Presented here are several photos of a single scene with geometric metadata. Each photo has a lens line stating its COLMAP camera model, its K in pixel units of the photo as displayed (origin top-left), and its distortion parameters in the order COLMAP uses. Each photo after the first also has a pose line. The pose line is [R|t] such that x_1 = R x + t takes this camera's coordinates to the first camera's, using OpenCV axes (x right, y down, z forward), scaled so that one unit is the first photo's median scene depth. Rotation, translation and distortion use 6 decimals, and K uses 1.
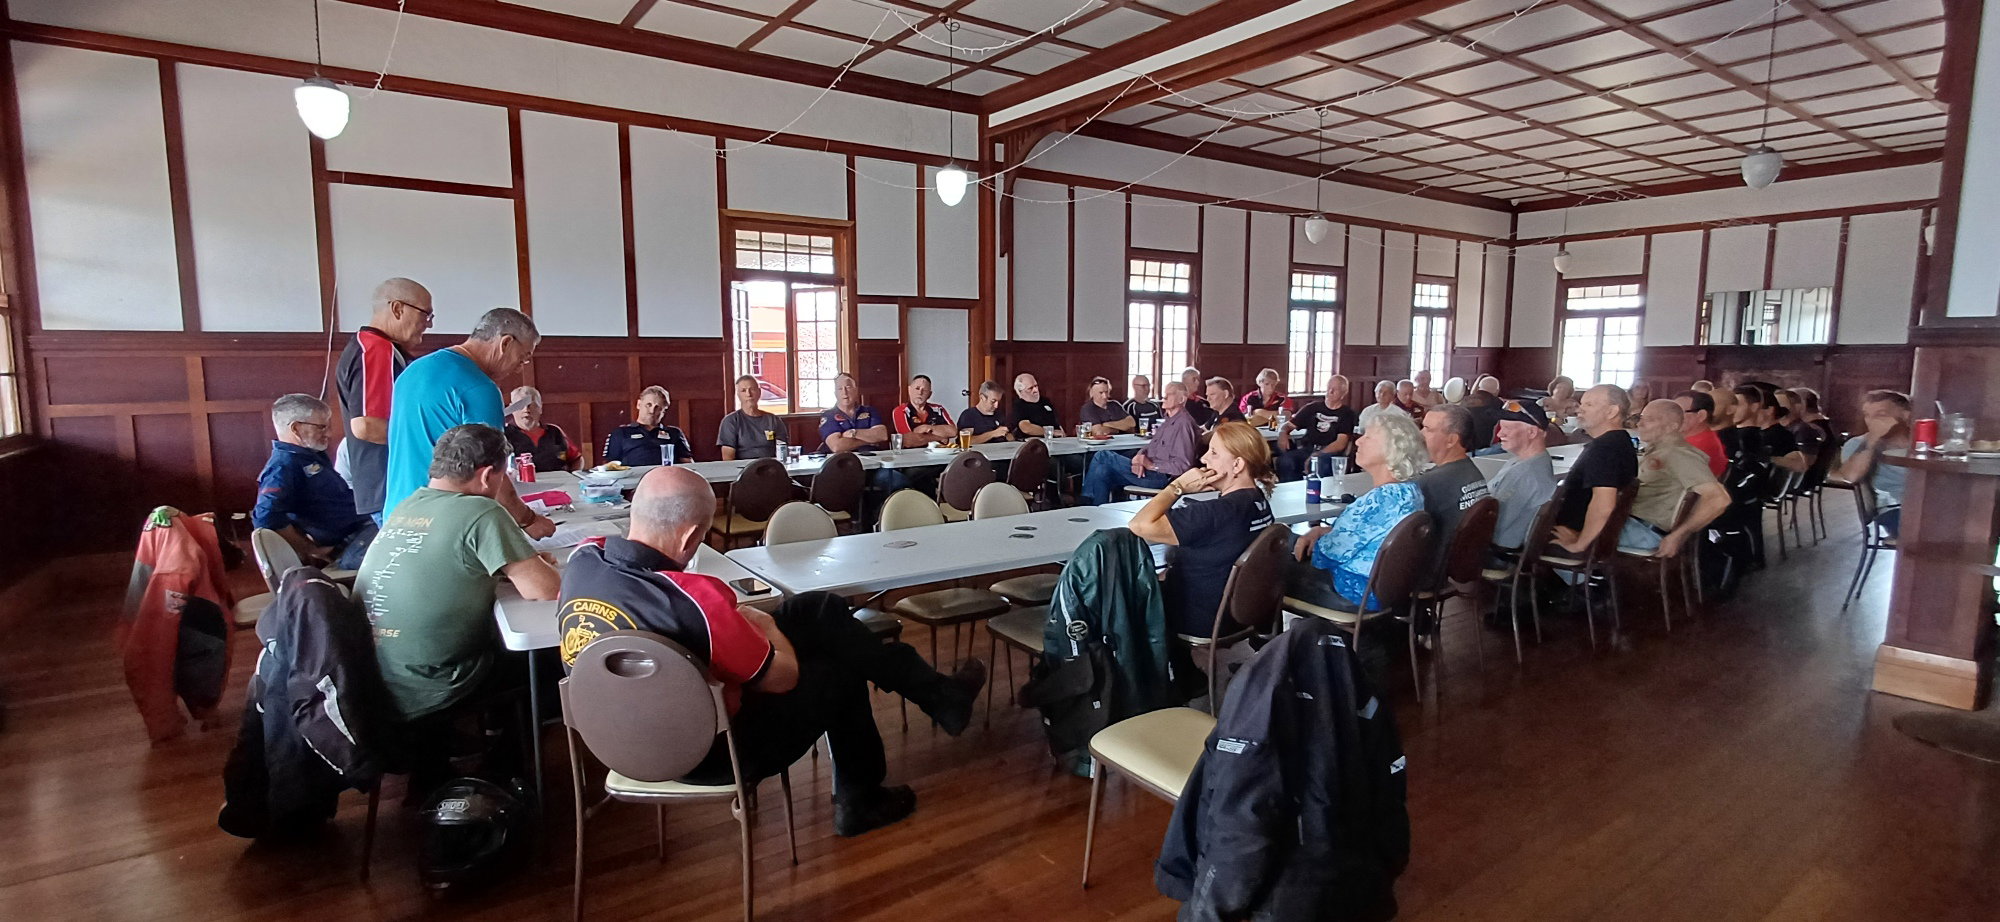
lens RADIAL K [[917.0, 0, 1000.8], [0, 917.0, 455.4], [0, 0, 1]] dist [0.003844, -0.004508]
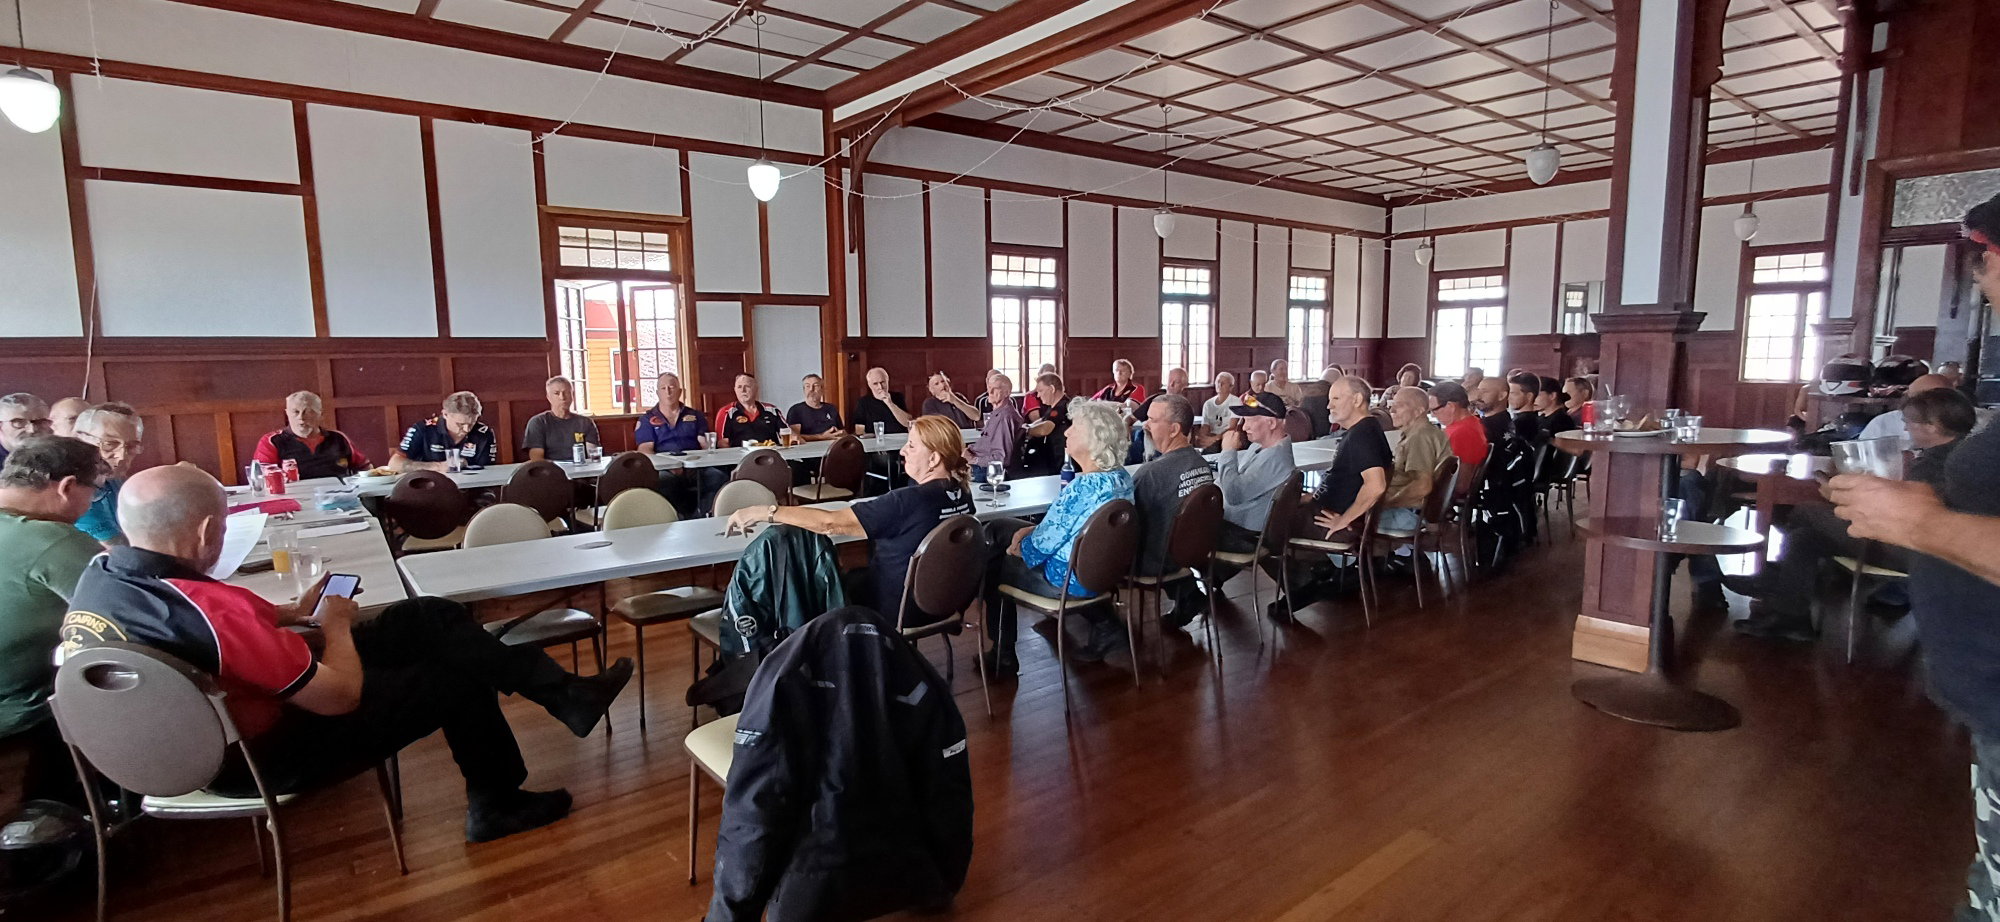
lens RADIAL K [[917.0, 0, 1009.7], [0, 917.0, 456.6], [0, 0, 1]] dist [0.003844, -0.004508]
pose [[0.997814, -0.019854, 0.063037, 0.126196], [0.019492, 0.999790, 0.006354, 0.001965], [-0.063150, -0.005111, 0.997991, -0.006142]]
